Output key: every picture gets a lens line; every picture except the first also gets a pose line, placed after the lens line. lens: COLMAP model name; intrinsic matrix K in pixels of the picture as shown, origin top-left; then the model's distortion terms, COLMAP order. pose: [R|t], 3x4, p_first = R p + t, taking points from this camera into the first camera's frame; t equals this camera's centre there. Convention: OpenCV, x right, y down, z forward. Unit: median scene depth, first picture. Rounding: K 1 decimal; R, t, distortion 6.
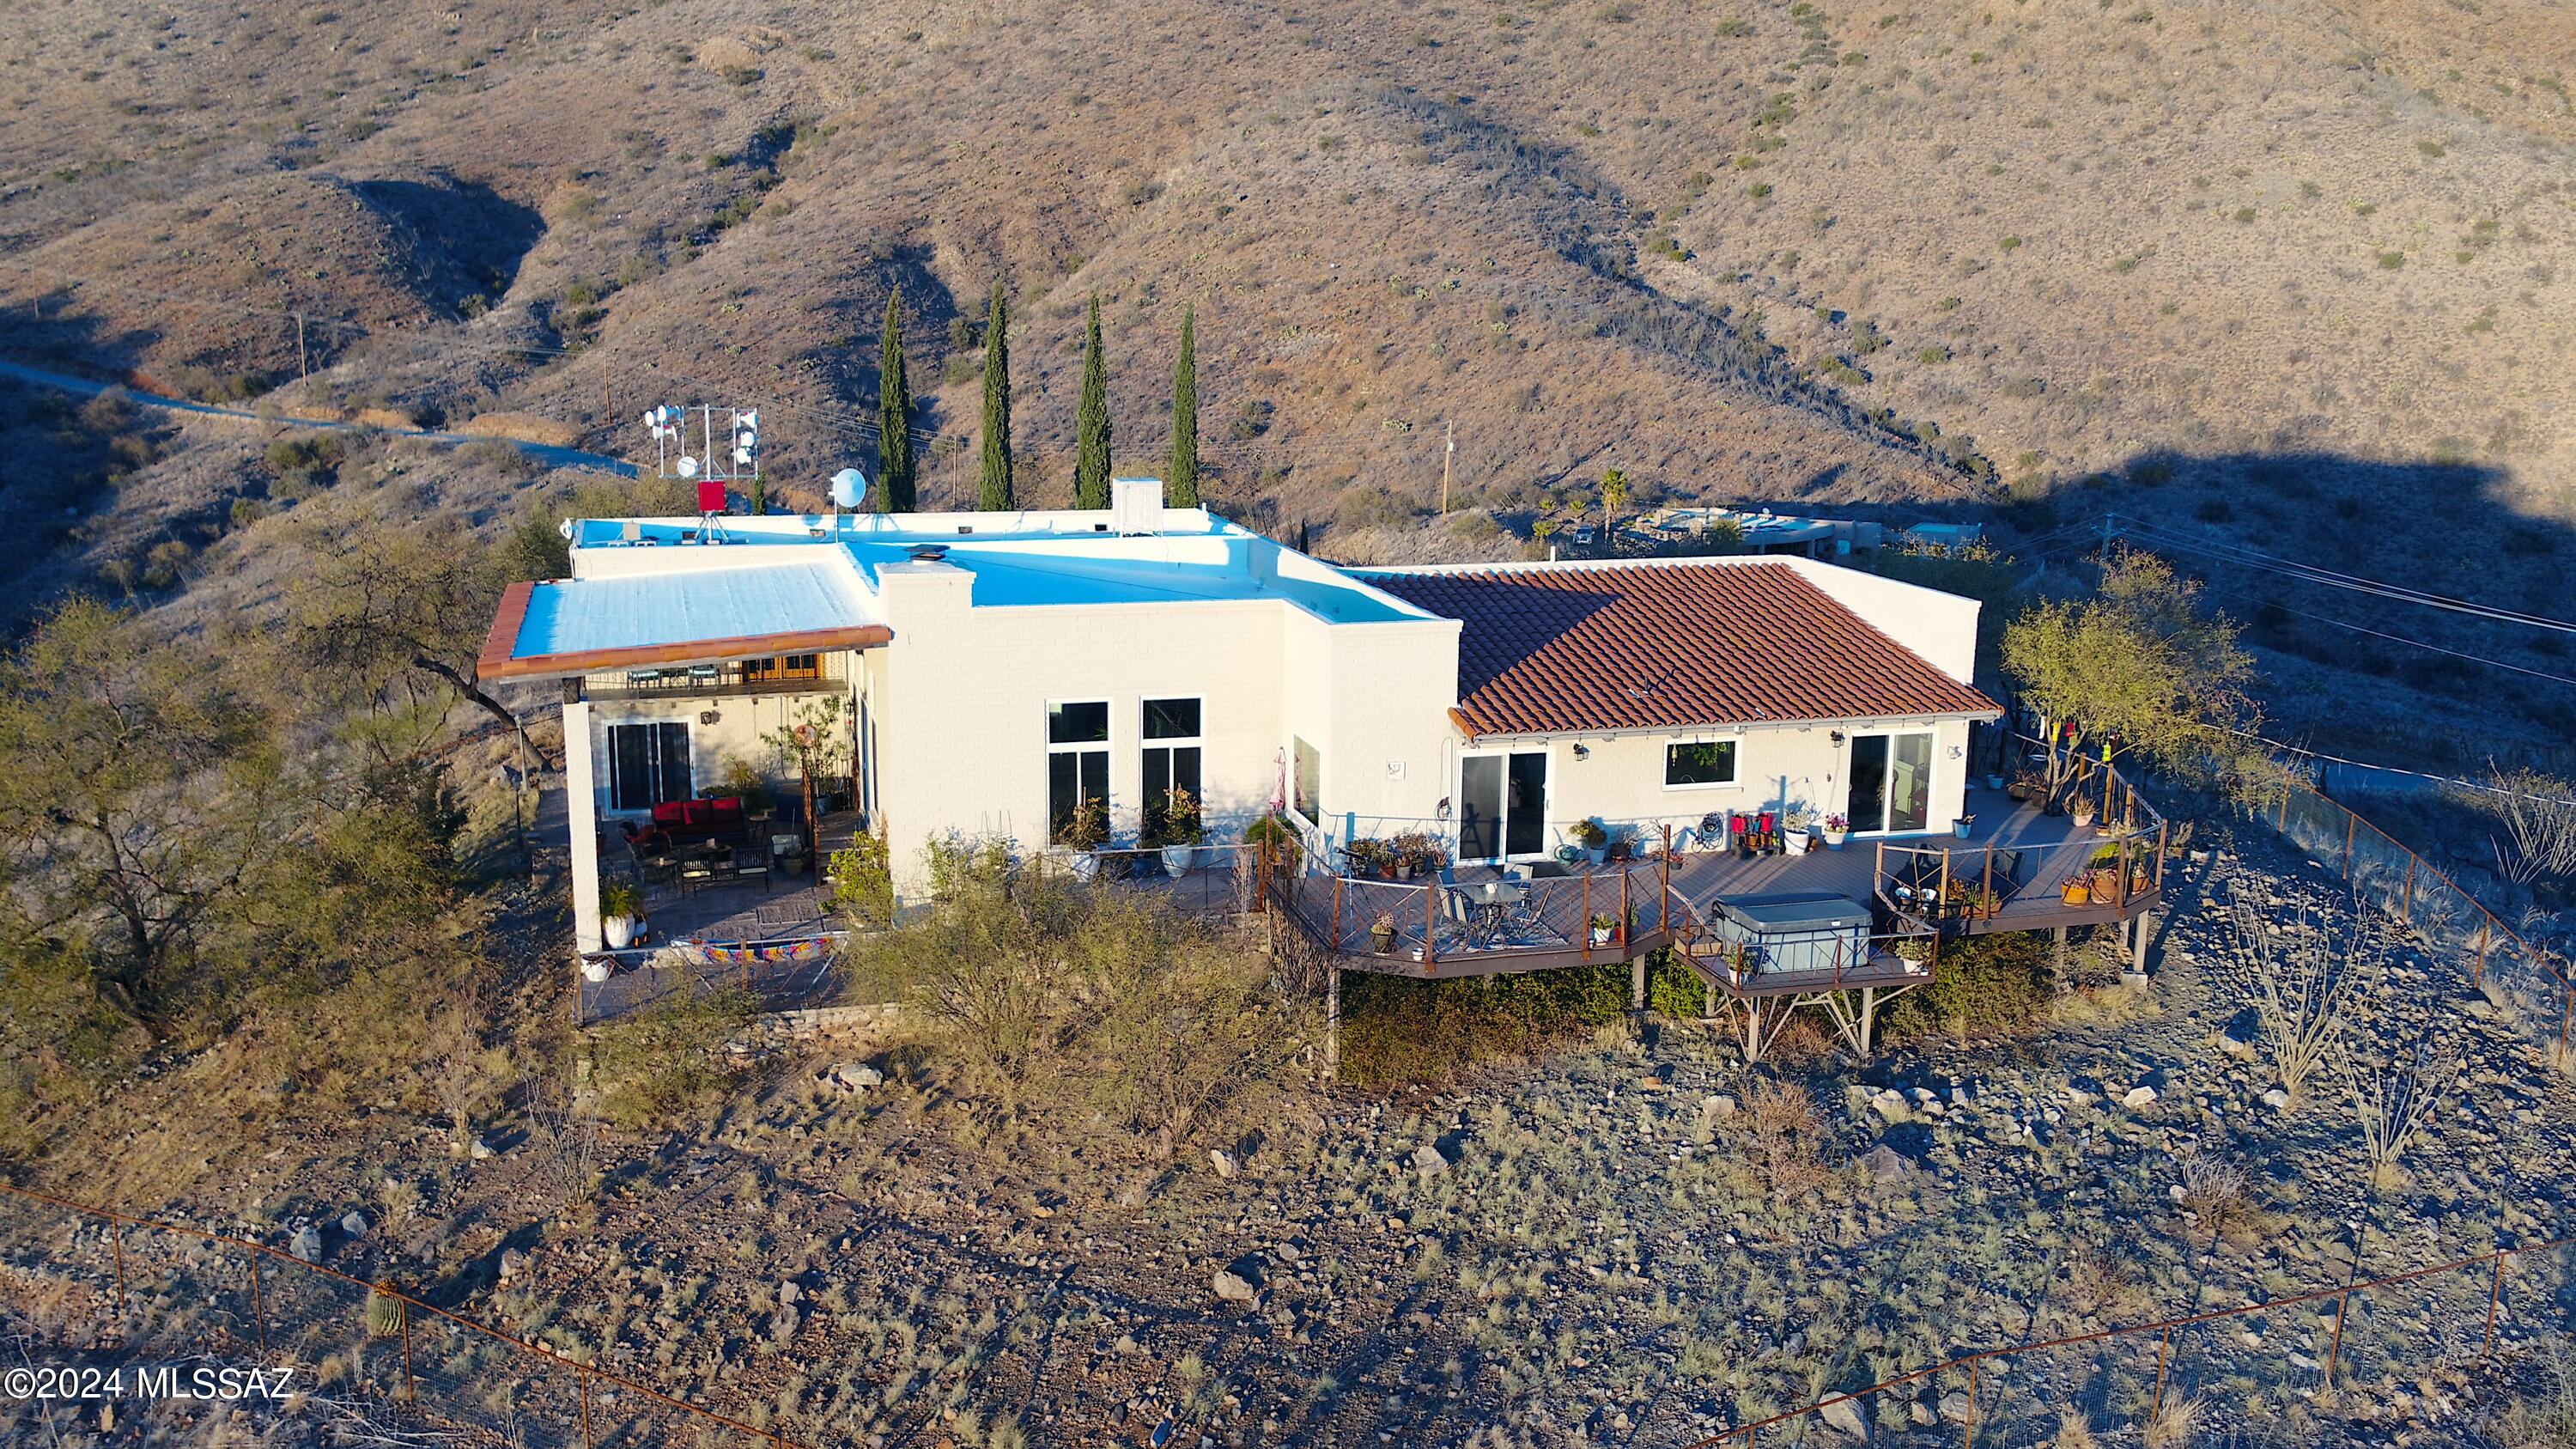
lens RADIAL K [[2223.5, 0, 1271.6], [0, 2223.5, 712.9], [0, 0, 1]] dist [-0.002343, 0.005984]
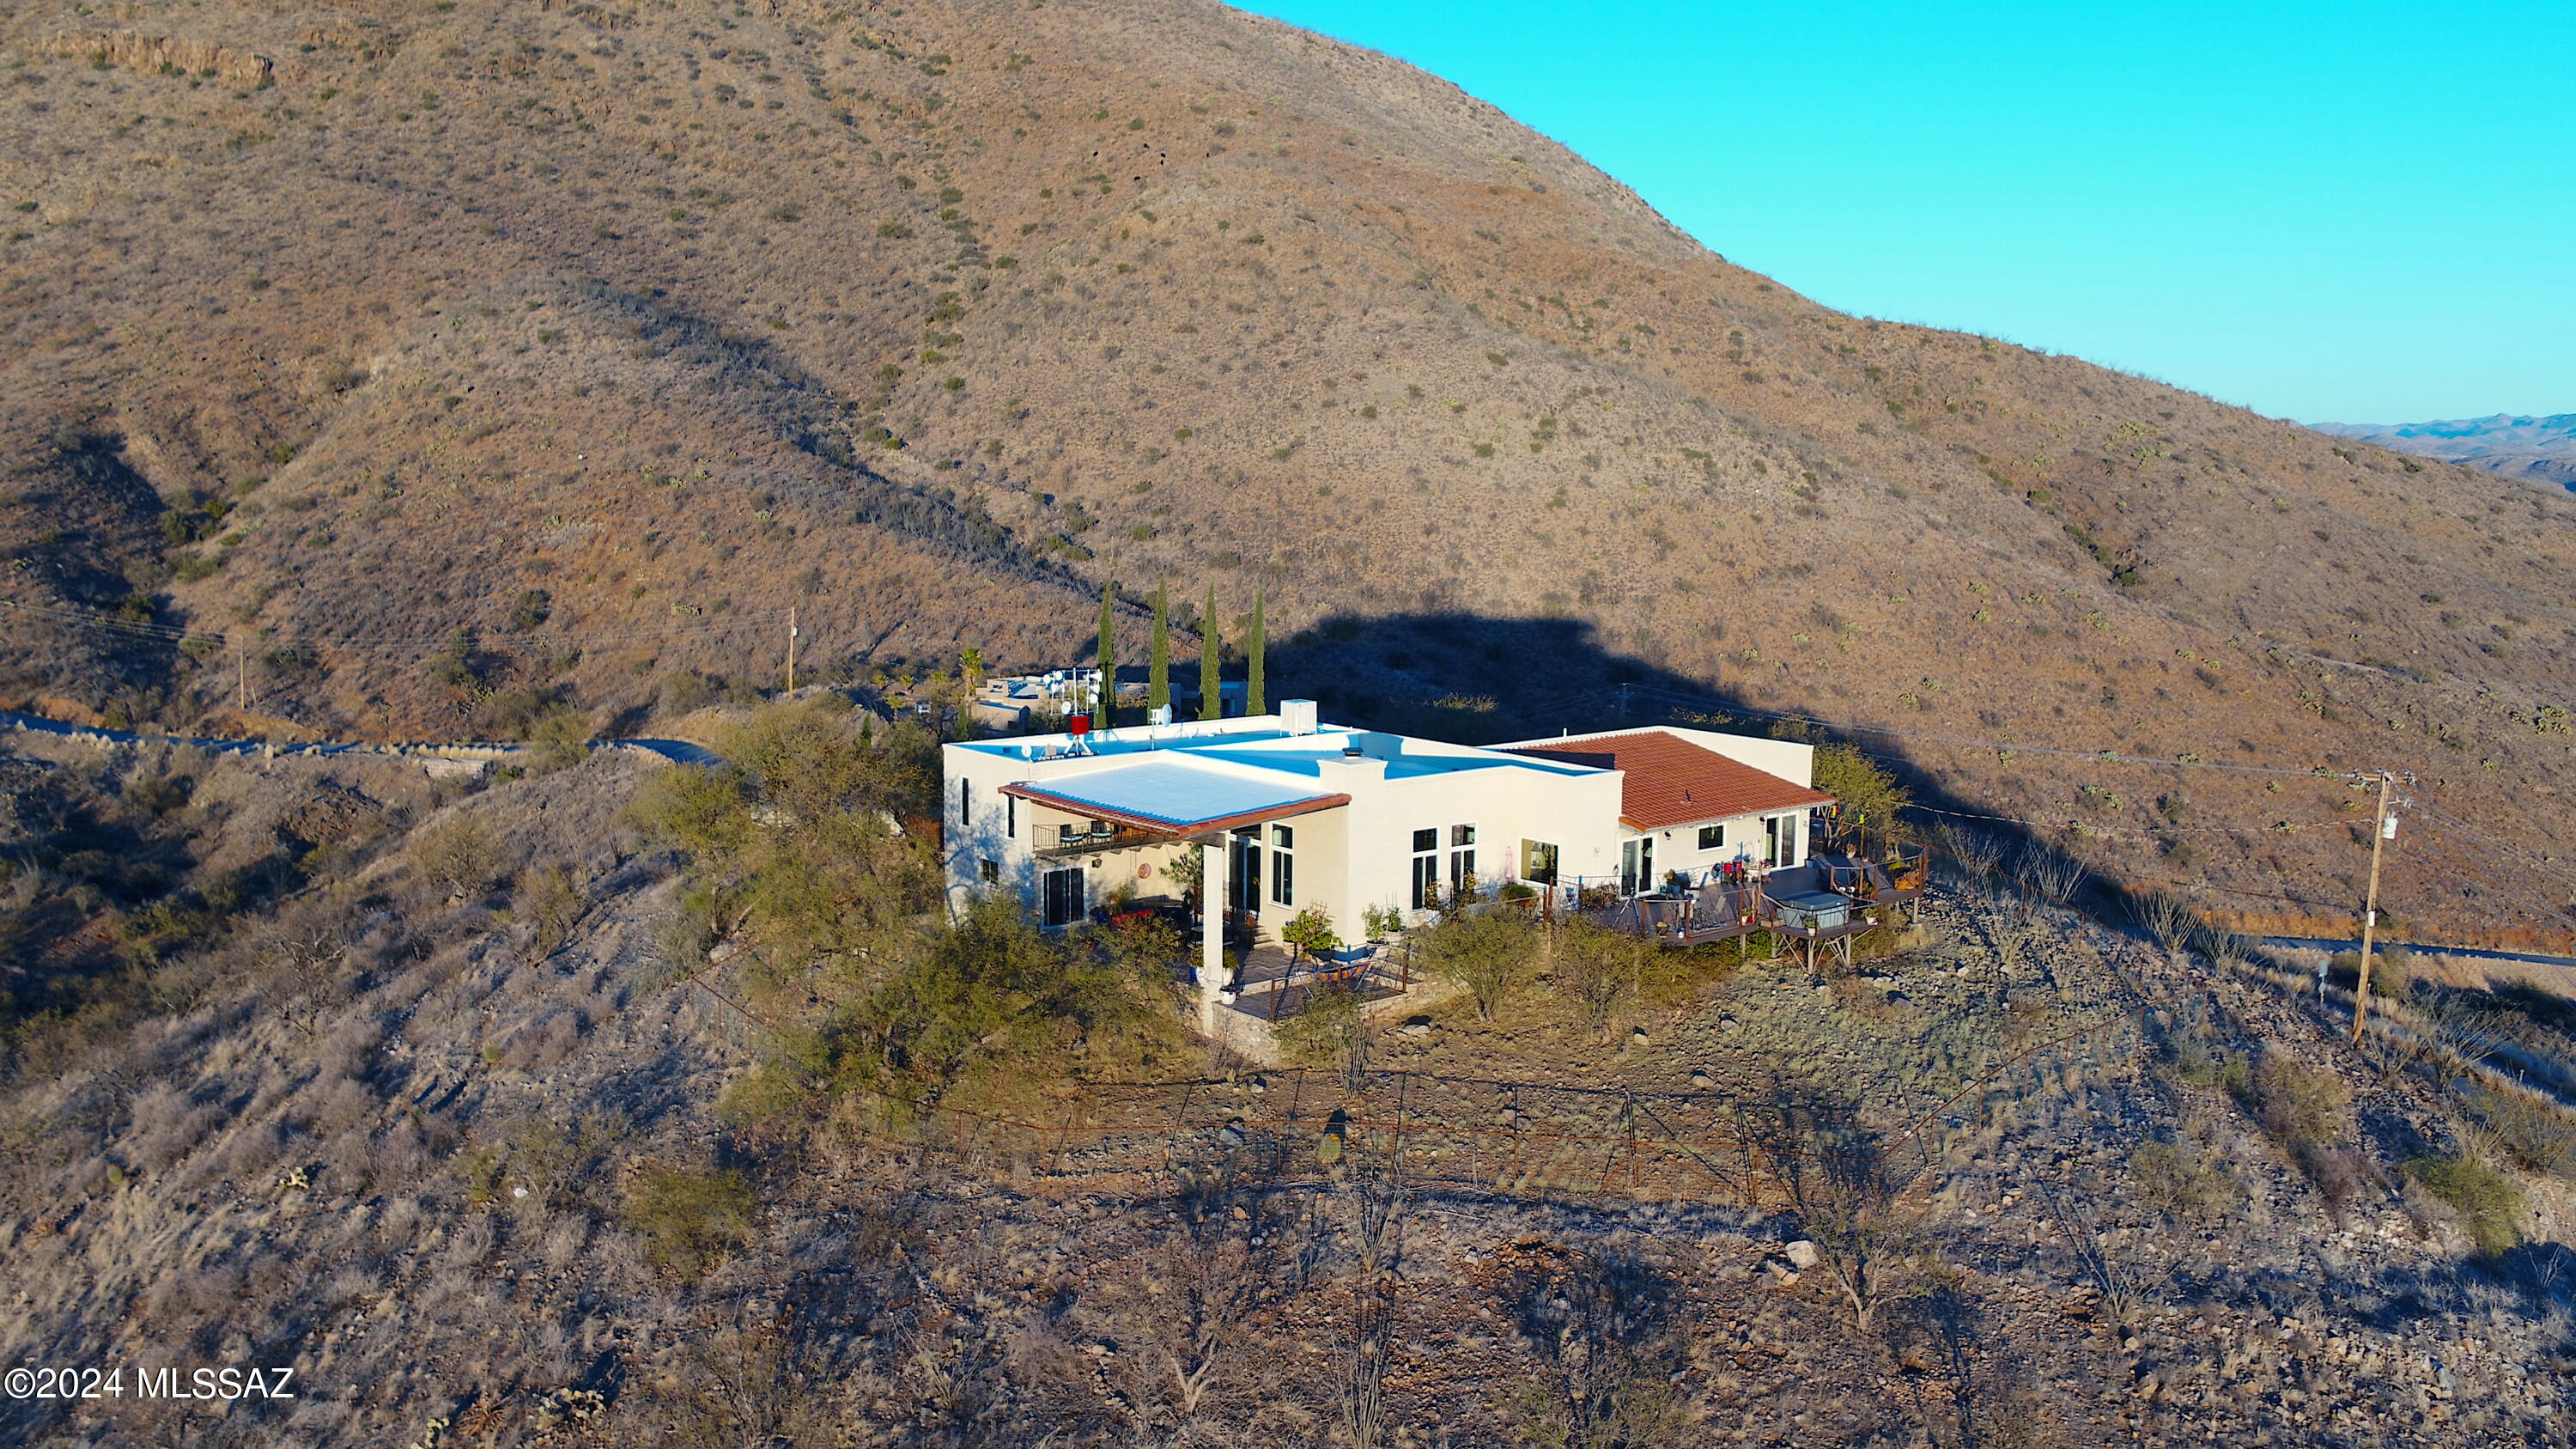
lens RADIAL K [[2223.5, 0, 1271.6], [0, 2223.5, 712.9], [0, 0, 1]] dist [-0.002343, 0.005984]
pose [[0.915184, -0.050993, 0.399796, -0.096919], [0.078891, 0.995440, -0.053625, -0.001252], [-0.395239, 0.080617, 0.915034, -0.065527]]
